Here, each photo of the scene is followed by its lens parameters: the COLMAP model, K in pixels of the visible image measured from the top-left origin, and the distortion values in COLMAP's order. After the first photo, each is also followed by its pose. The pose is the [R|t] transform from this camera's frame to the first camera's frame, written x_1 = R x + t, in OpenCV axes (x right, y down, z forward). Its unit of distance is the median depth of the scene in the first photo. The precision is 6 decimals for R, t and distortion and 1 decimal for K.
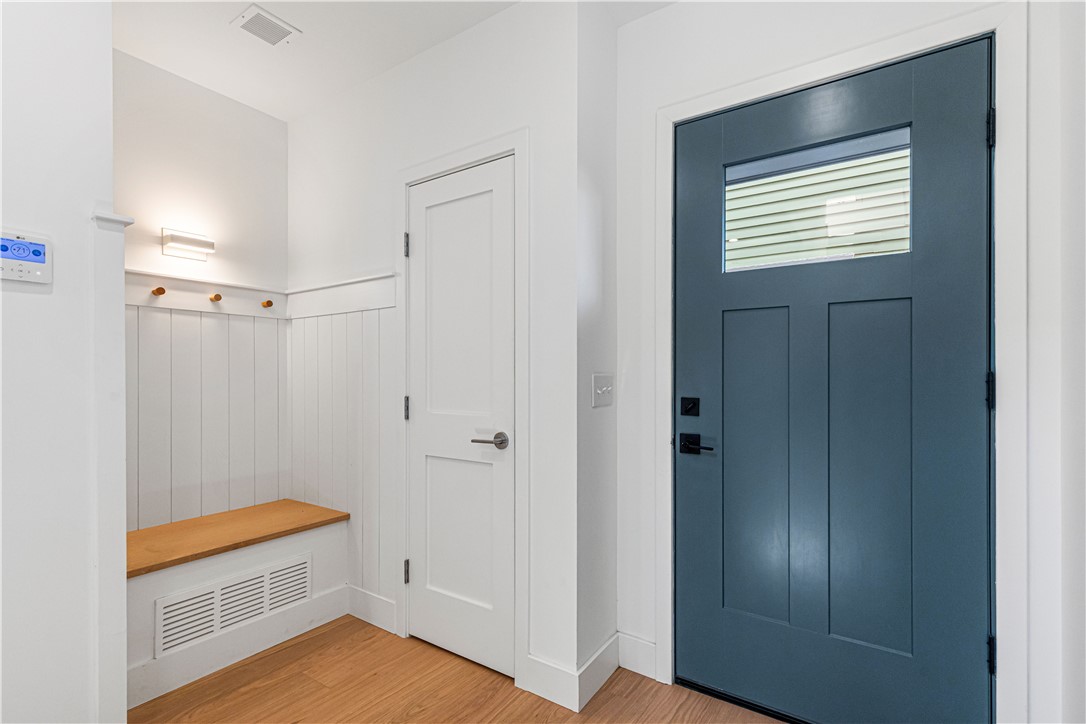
lens RADIAL K [[494.1, 0, 544.4], [0, 494.1, 370.9], [0, 0, 1]] dist [0.006457, 0.000333]
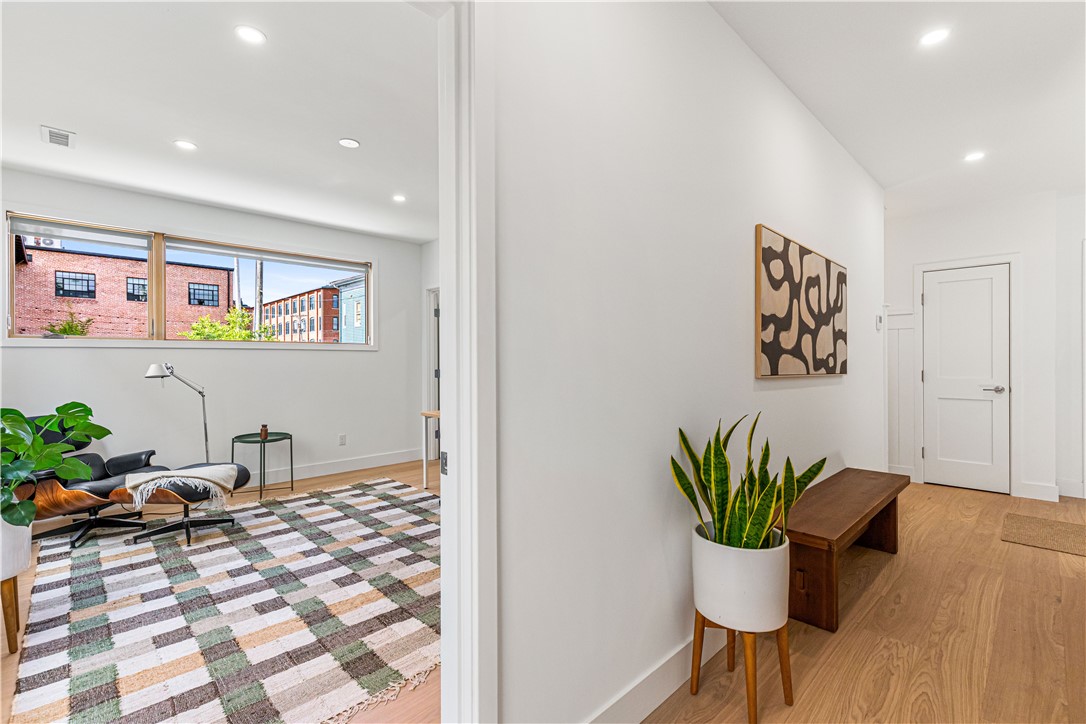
lens RADIAL K [[494.1, 0, 538.7], [0, 494.1, 363.1], [0, 0, 1]] dist [0.006457, 0.000333]
pose [[0.980745, -0.001047, -0.195291, -1.426016], [0.003017, 0.999948, 0.009793, -0.007359], [0.195271, -0.010193, 0.980696, -1.361095]]
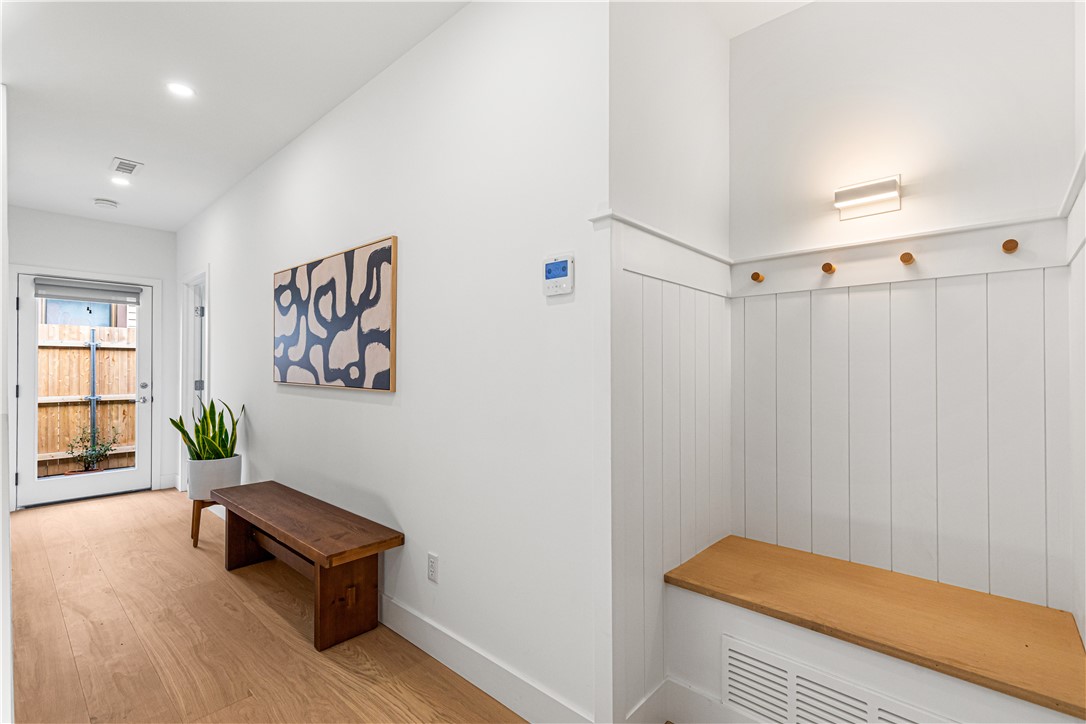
lens RADIAL K [[494.1, 0, 553.2], [0, 494.1, 365.1], [0, 0, 1]] dist [0.006457, 0.000333]
pose [[-0.132679, -0.006247, -0.991139, 0.084221], [0.008719, 0.999934, -0.007469, -0.000025], [0.991121, -0.009632, -0.132616, 0.650280]]
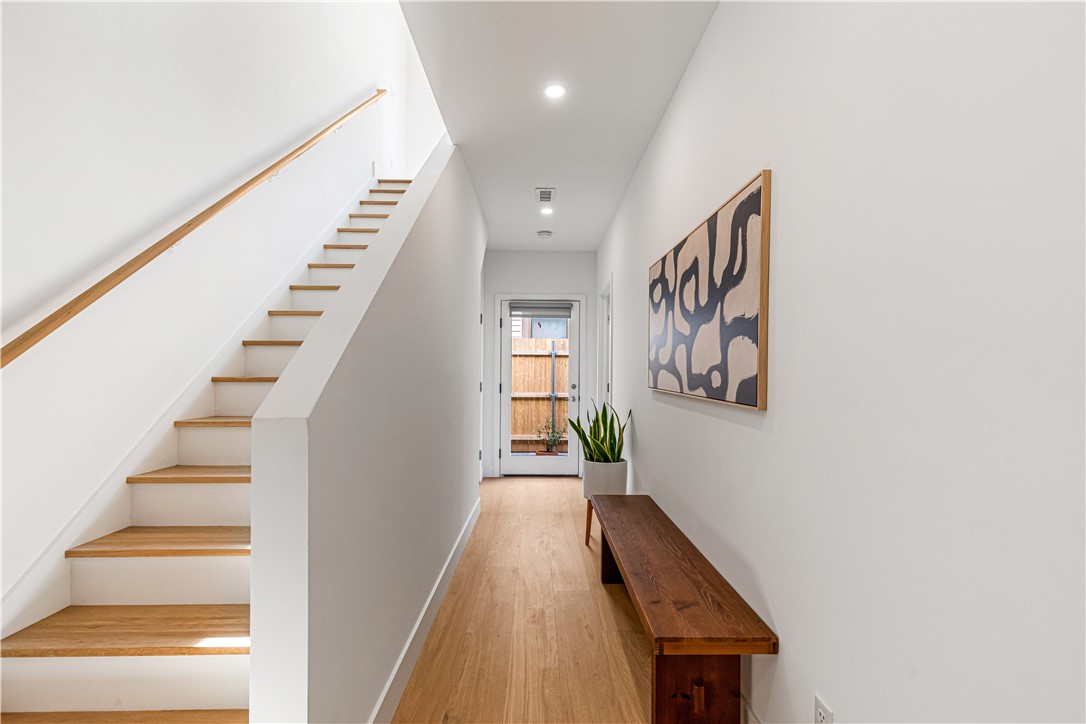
lens RADIAL K [[494.1, 0, 540.6], [0, 494.1, 368.9], [0, 0, 1]] dist [0.006457, 0.000333]
pose [[-0.821654, -0.011236, -0.569876, -0.243325], [-0.005142, 0.999911, -0.012301, -0.000857], [0.569964, -0.007176, -0.821638, 0.567766]]
